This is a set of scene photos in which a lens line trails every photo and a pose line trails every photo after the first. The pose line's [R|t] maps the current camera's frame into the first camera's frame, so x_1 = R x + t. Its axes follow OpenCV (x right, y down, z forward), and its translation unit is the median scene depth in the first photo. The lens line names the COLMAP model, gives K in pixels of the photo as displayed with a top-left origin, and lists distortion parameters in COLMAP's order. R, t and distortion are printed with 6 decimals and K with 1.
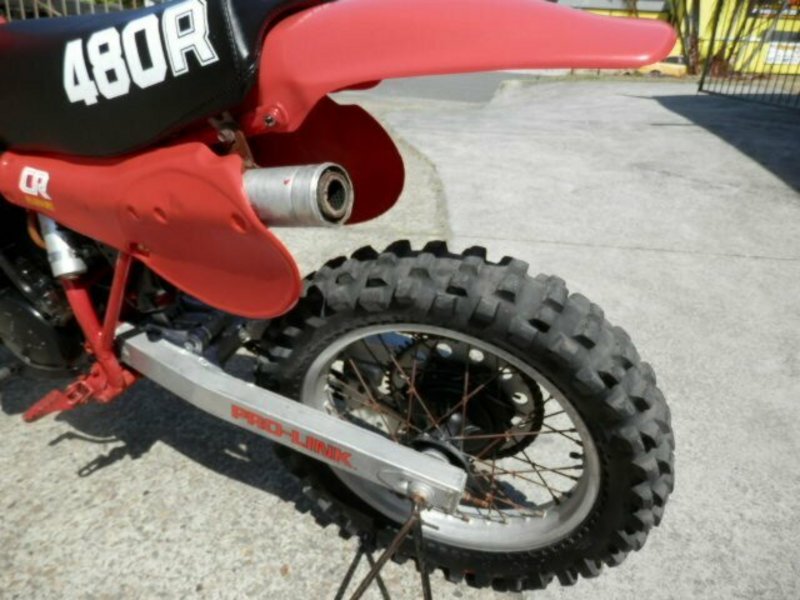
lens RADIAL K [[597.1, 0, 400.0], [0, 597.1, 300.0], [0, 0, 1]] dist [0.008746, 0.005649]
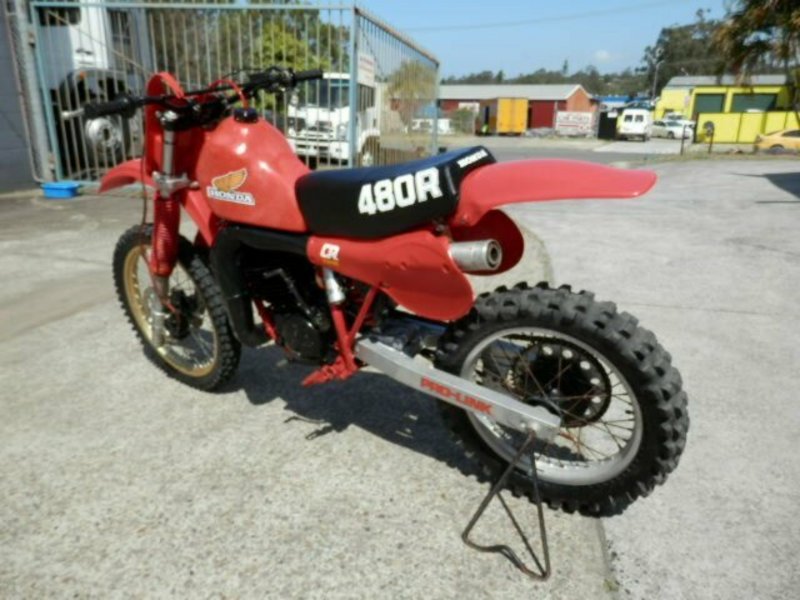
lens RADIAL K [[596.6, 0, 402.8], [0, 596.6, 299.9], [0, 0, 1]] dist [0.004534, -0.001866]
pose [[0.984920, 0.008668, -0.172795, -0.031957], [-0.030408, 0.991870, -0.123570, 0.141174], [0.170319, 0.126961, 0.977176, -0.613268]]
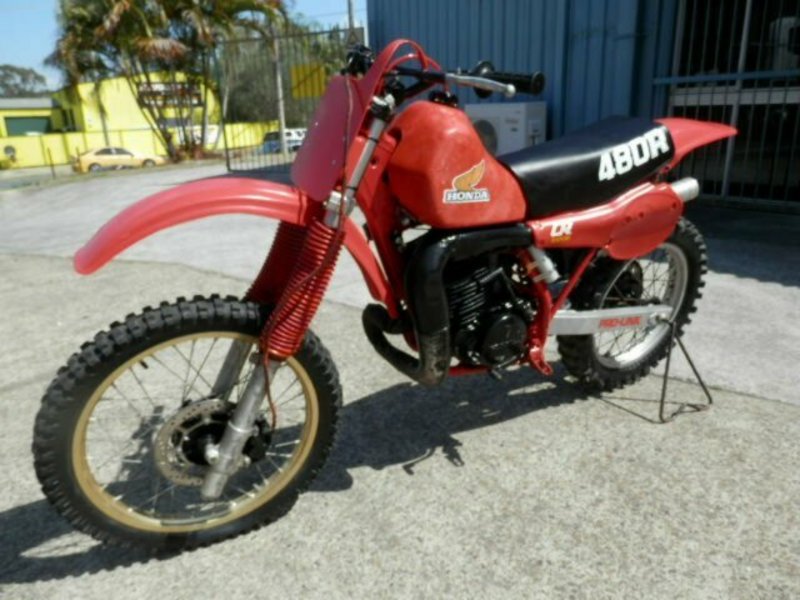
lens RADIAL K [[596.6, 0, 402.8], [0, 596.6, 299.9], [0, 0, 1]] dist [0.004534, -0.001866]
pose [[0.608331, -0.311131, 0.730159, -1.801845], [0.405123, 0.912814, 0.051435, -0.218320], [-0.682502, 0.264514, 0.681339, 0.065301]]
